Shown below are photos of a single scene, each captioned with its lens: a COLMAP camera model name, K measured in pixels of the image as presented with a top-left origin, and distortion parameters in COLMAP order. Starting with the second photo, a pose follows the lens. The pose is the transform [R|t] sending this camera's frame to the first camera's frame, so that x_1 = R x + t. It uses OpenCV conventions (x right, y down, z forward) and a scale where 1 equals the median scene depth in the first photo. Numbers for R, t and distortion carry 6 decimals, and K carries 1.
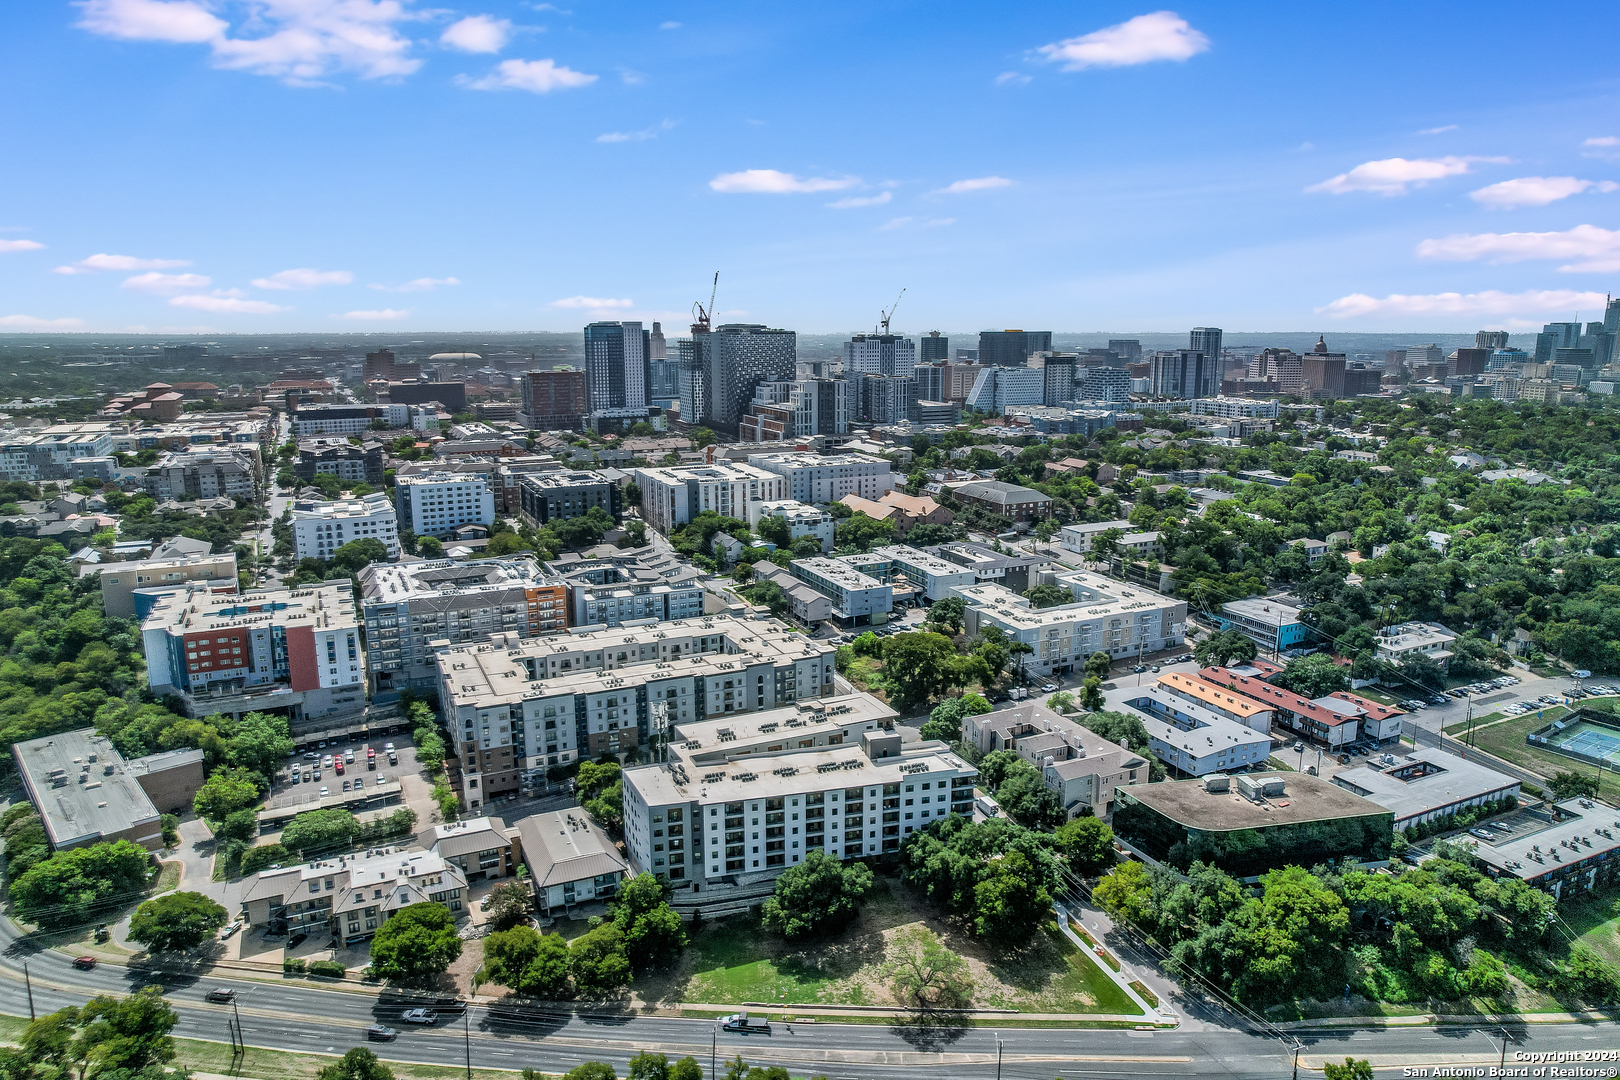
lens RADIAL K [[1064.8, 0, 822.1], [0, 1064.8, 541.0], [0, 0, 1]] dist [-0.079504, 0.073349]
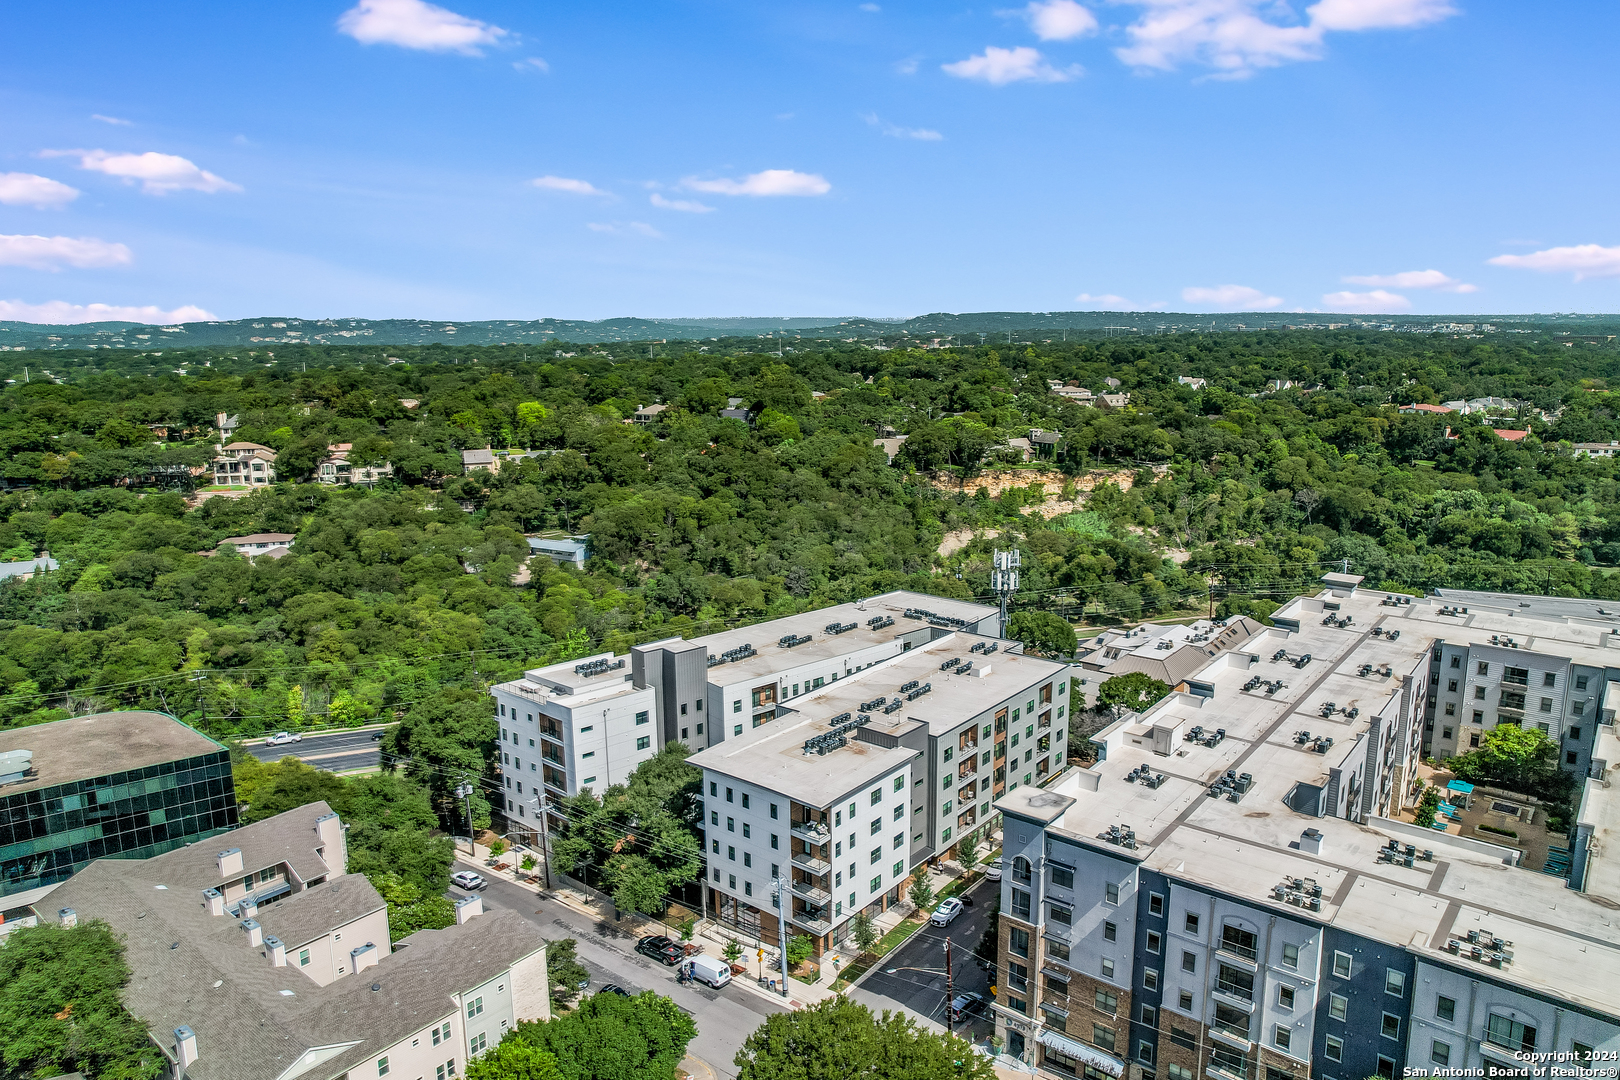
lens RADIAL K [[1064.8, 0, 822.1], [0, 1064.8, 541.0], [0, 0, 1]] dist [-0.079504, 0.073349]
pose [[-0.906439, 0.088428, -0.412975, 0.188003], [-0.078560, 0.925466, 0.370597, -0.072114], [0.414965, 0.368367, -0.831931, 1.343724]]
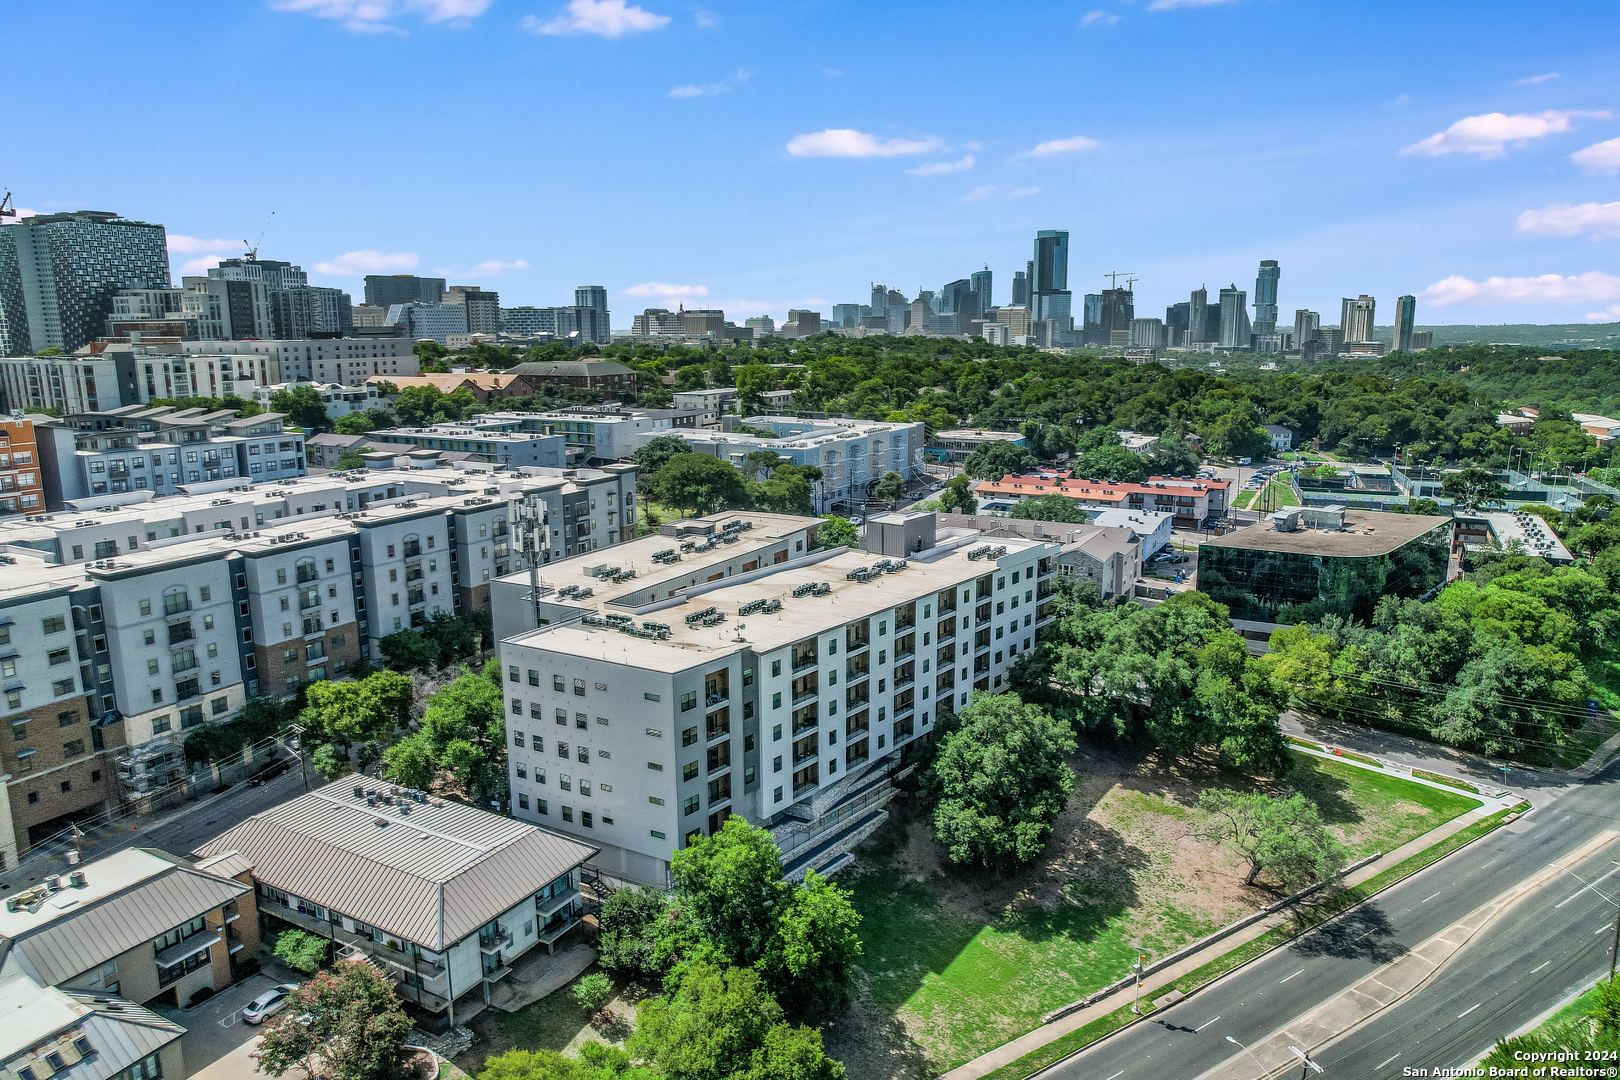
lens RADIAL K [[1064.8, 0, 822.1], [0, 1064.8, 541.0], [0, 0, 1]] dist [-0.079504, 0.073349]
pose [[0.811235, -0.120052, 0.572264, -0.284794], [0.124477, 0.991719, 0.031590, 0.156857], [-0.571317, 0.045607, 0.819461, 0.503945]]
